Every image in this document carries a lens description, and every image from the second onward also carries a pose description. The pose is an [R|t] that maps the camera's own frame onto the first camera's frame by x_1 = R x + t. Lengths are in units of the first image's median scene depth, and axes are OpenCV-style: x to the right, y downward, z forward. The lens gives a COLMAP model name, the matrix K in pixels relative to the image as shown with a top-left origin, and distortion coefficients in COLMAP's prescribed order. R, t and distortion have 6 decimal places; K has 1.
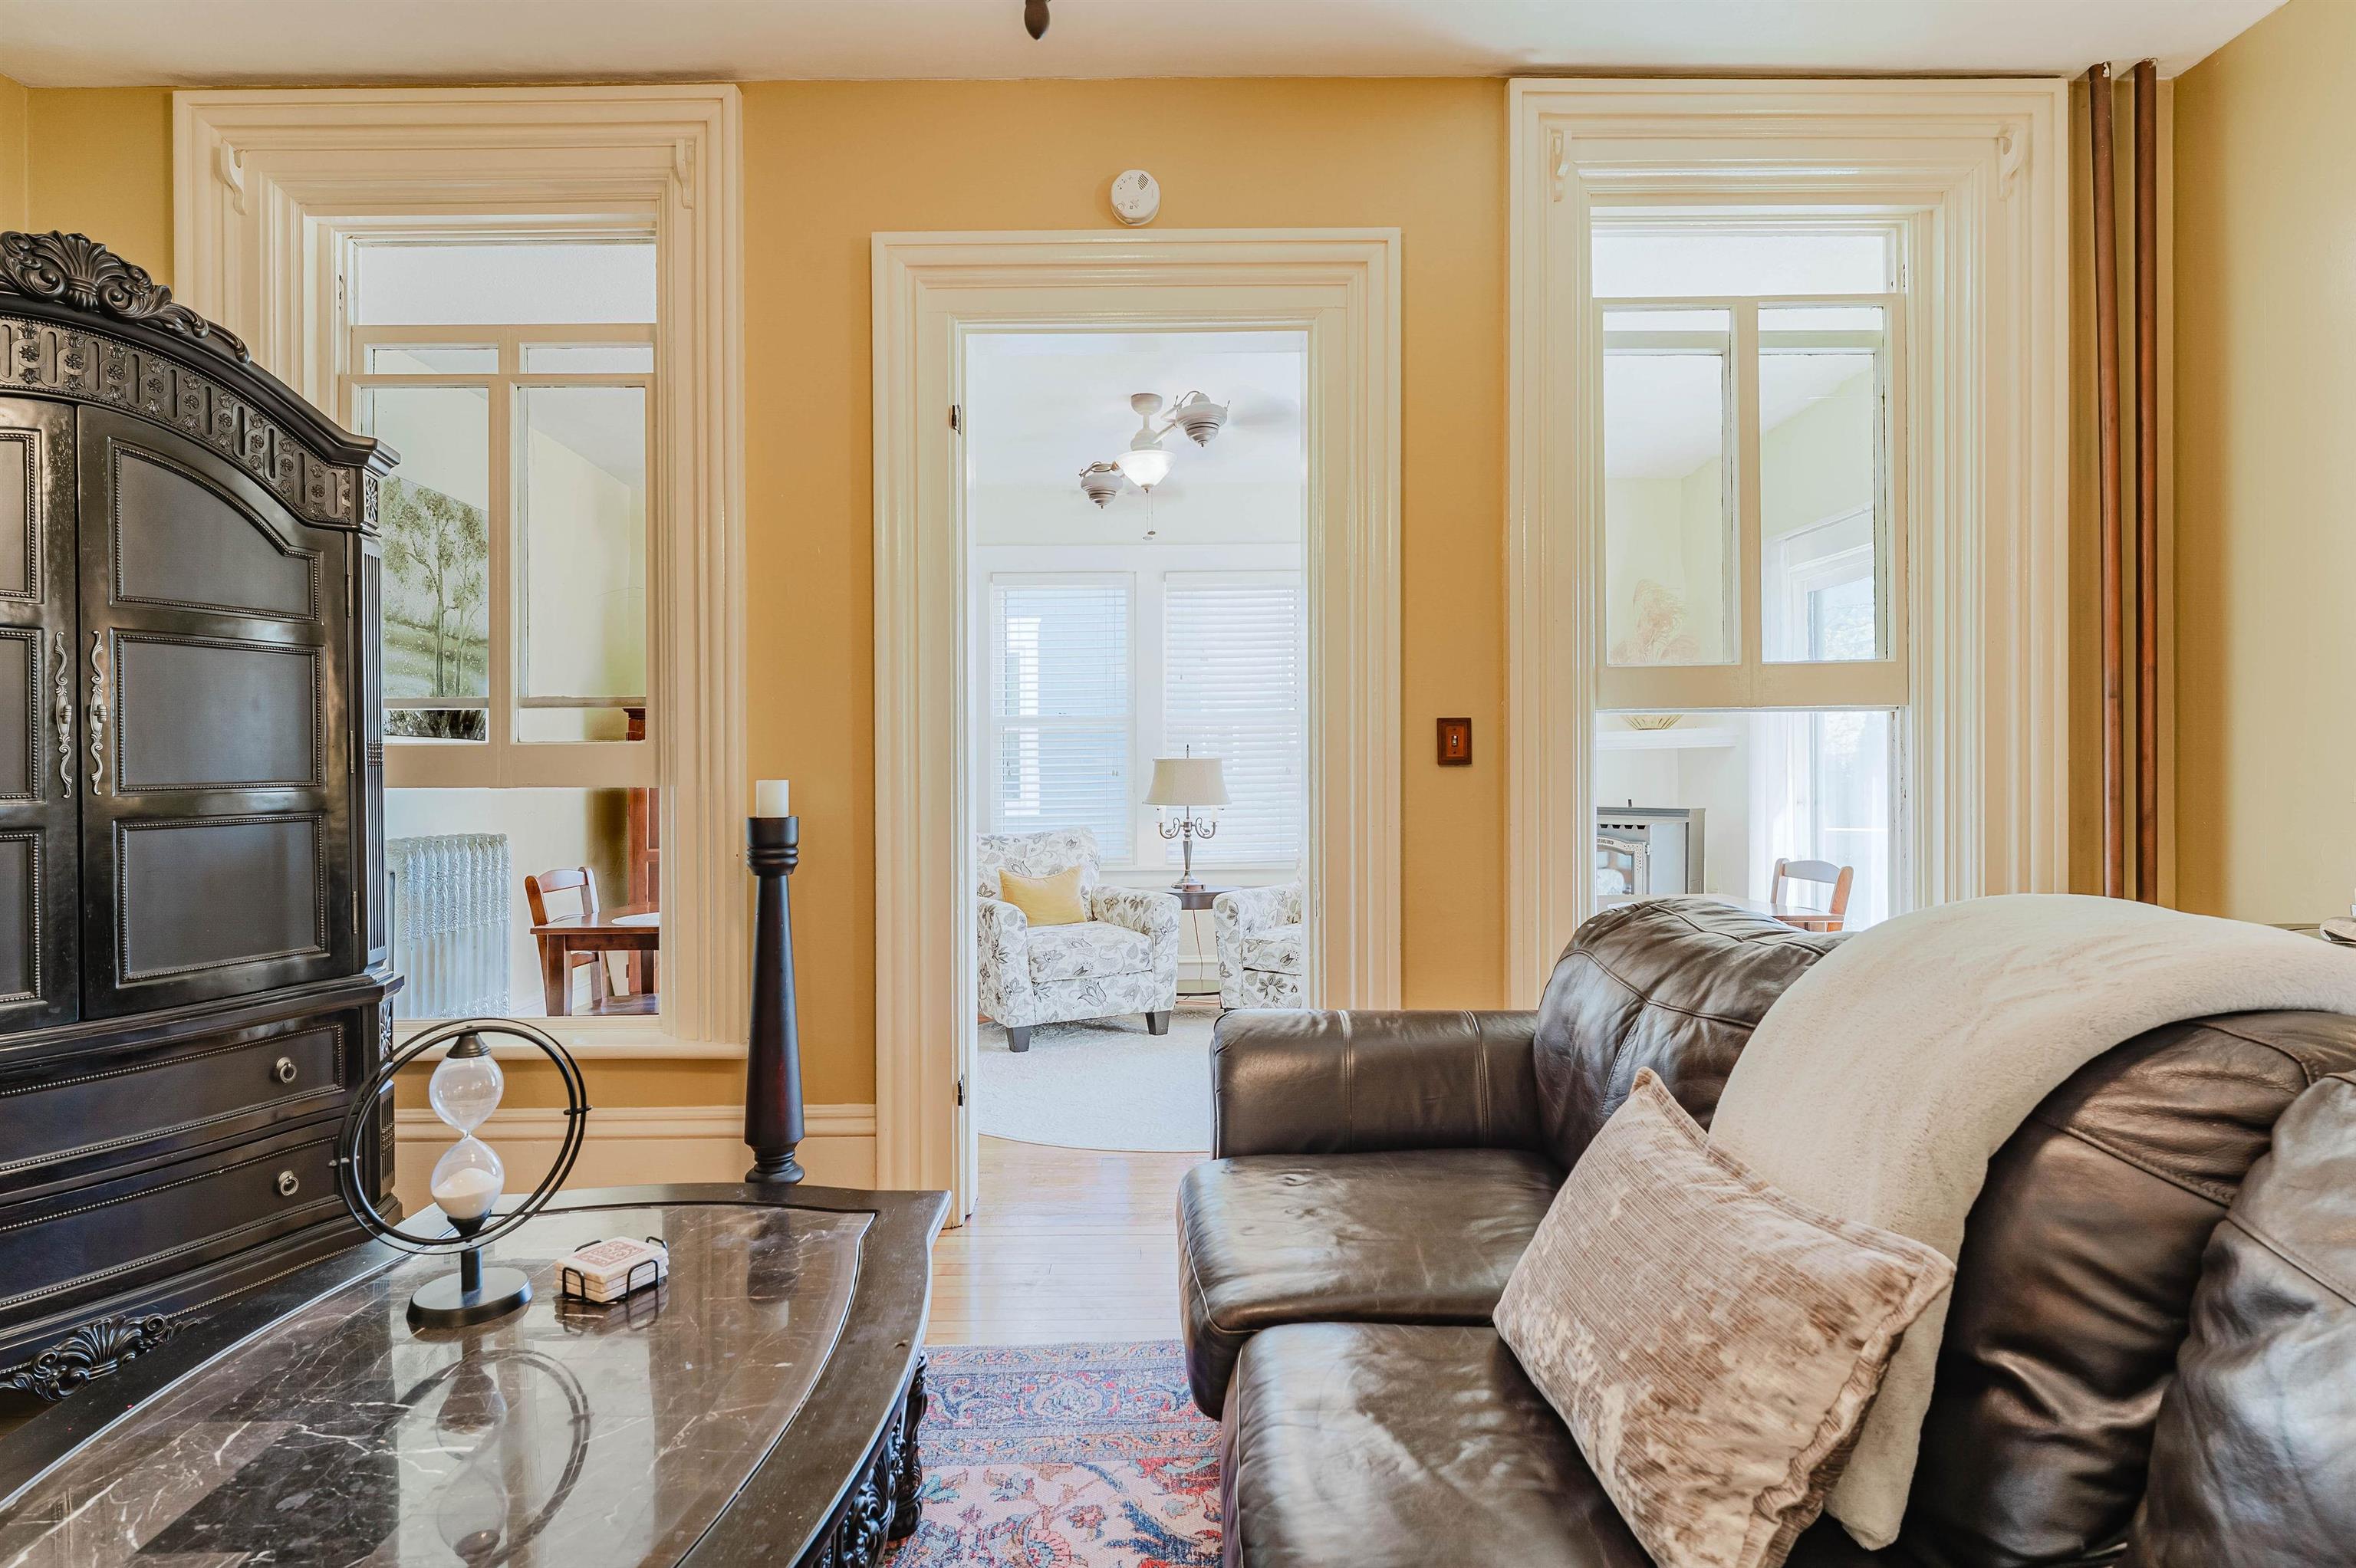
lens RADIAL K [[1235.5, 0, 1113.0], [0, 1235.5, 762.6], [0, 0, 1]] dist [-0.000507, 0.001246]
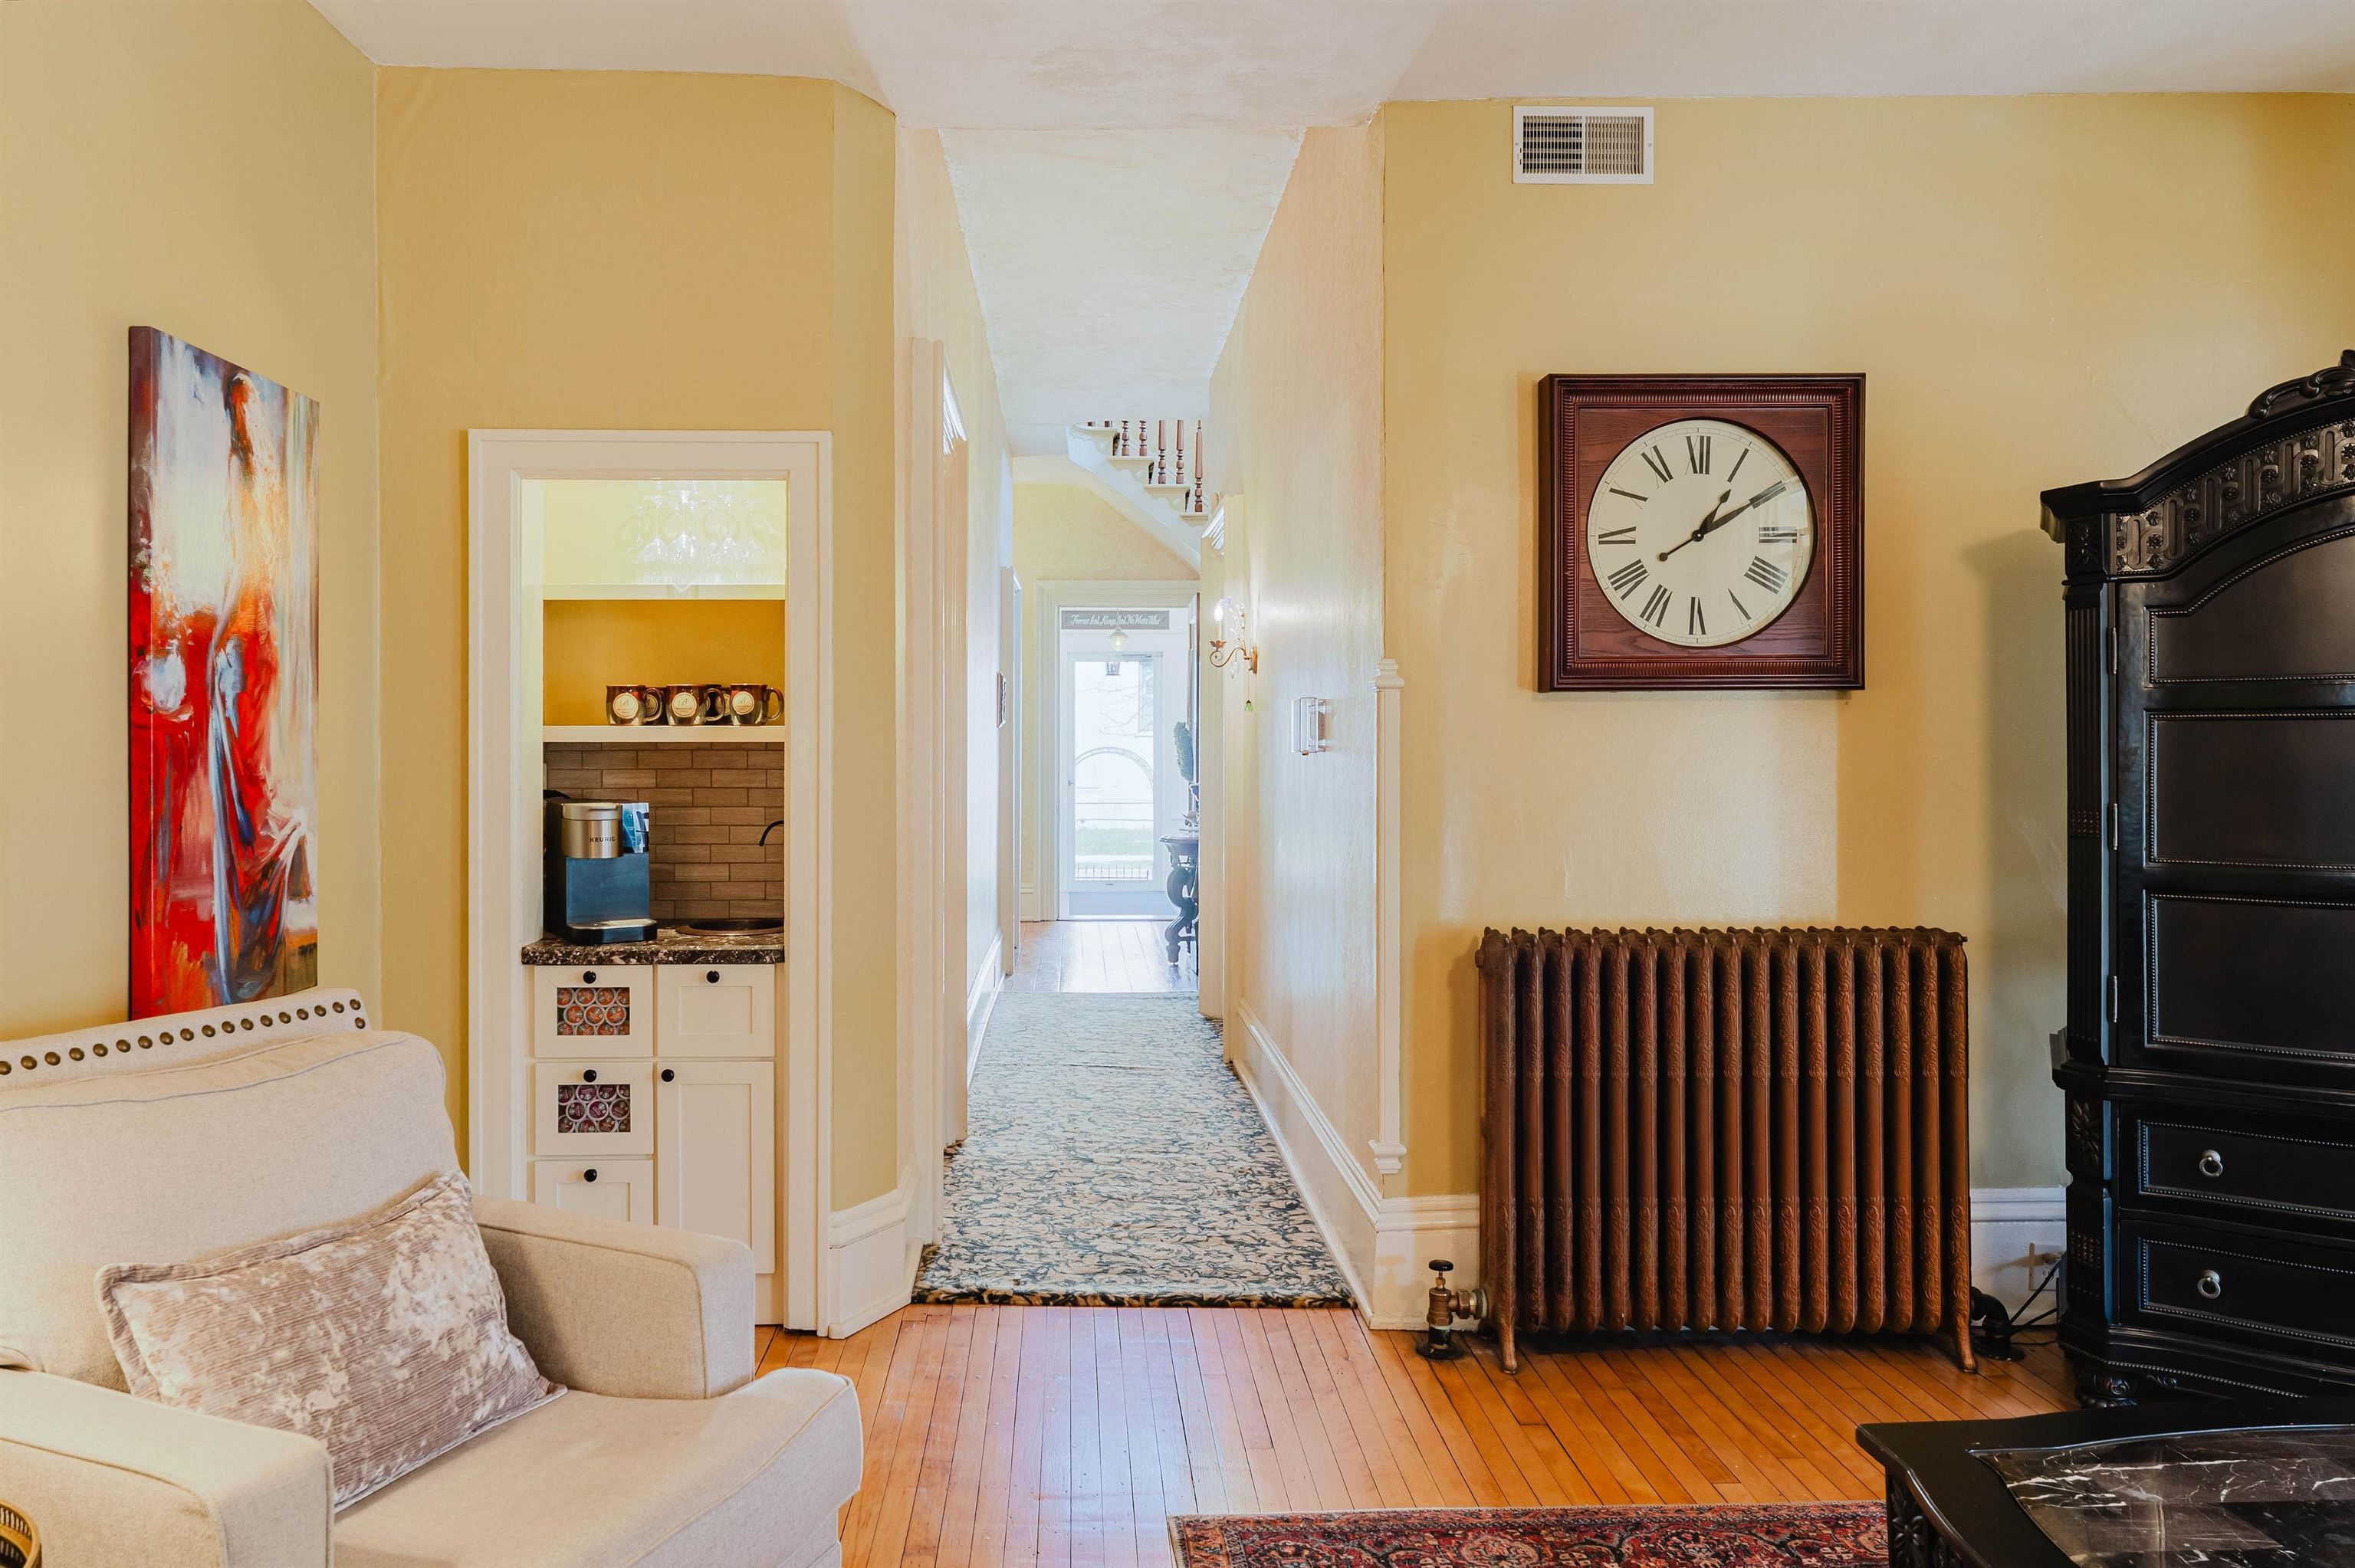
lens RADIAL K [[1610.7, 0, 1173.5], [0, 1610.7, 744.0], [0, 0, 1]] dist [-0.005286, -0.001550]
pose [[0.068223, 0.009094, -0.997629, 0.275080], [0.003842, 0.999949, 0.009378, -0.064679], [0.997663, -0.004472, 0.068184, -0.077086]]
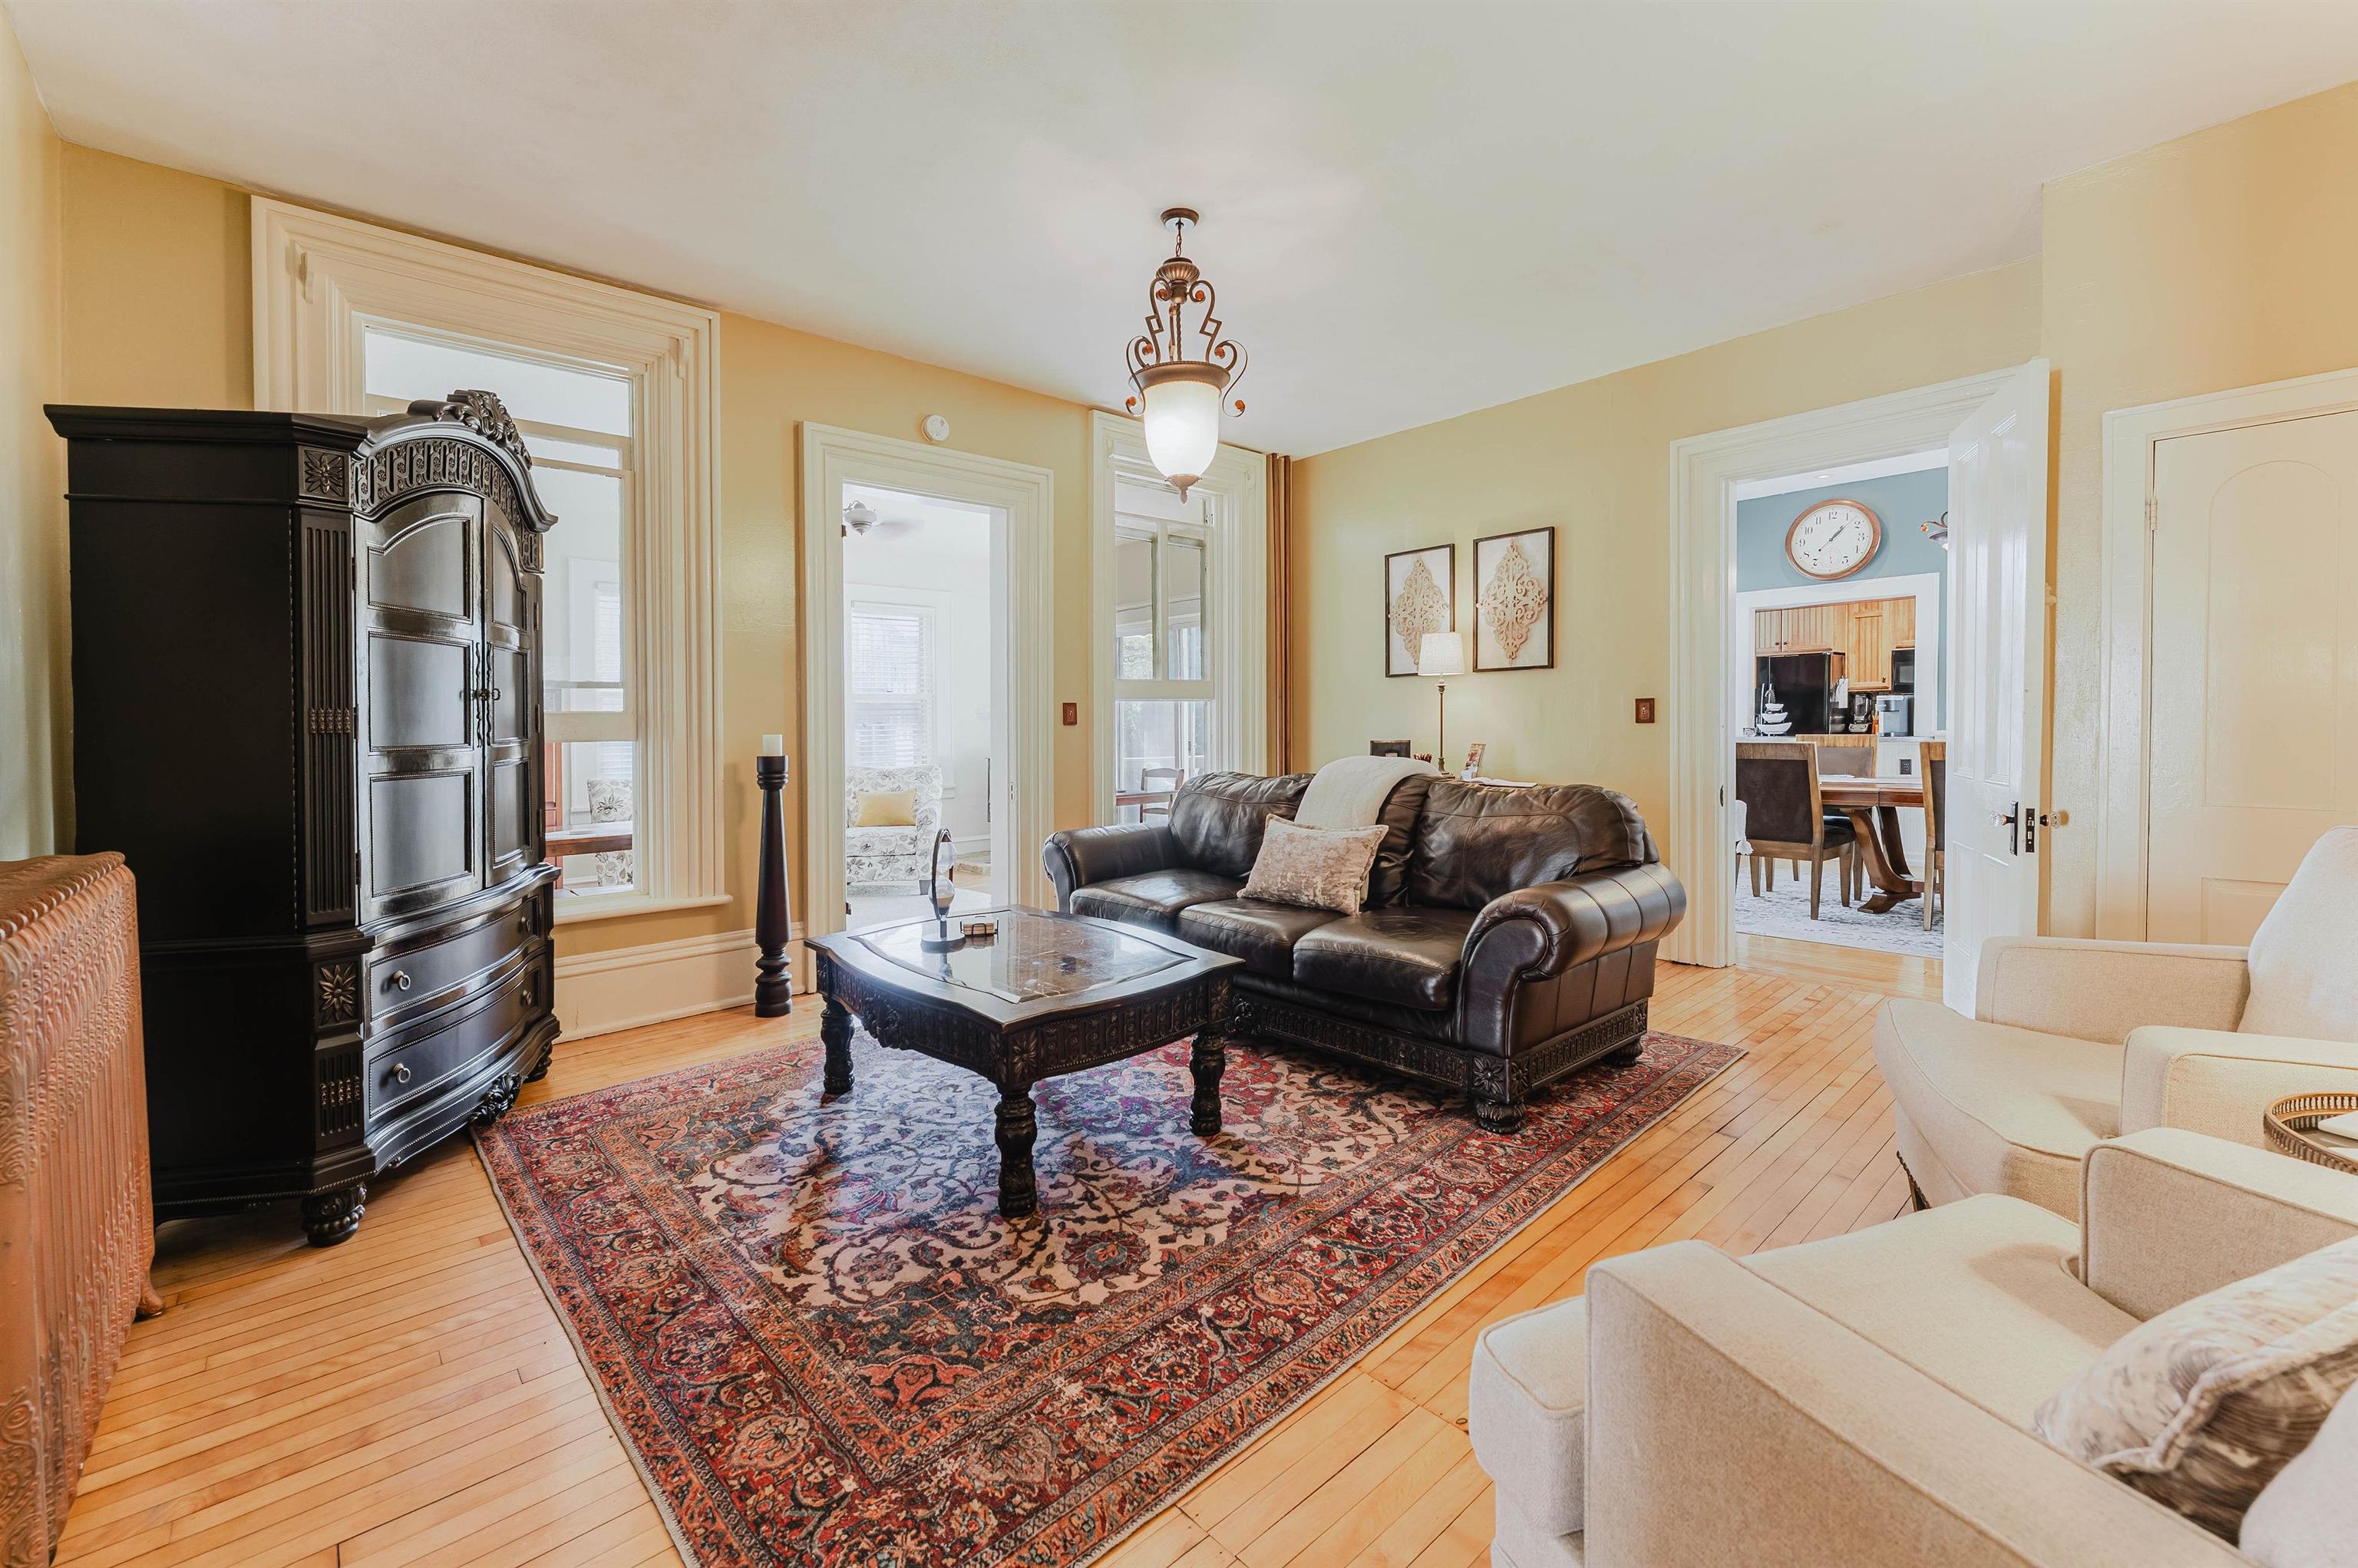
lens RADIAL K [[937.7, 0, 1174.8], [0, 937.7, 728.8], [0, 0, 1]] dist [-0.000969, -0.000163]
pose [[0.749893, -0.006757, 0.661525, -0.673423], [0.004867, 0.999977, 0.004697, 0.002929], [-0.661542, -0.000302, 0.749908, -0.337508]]
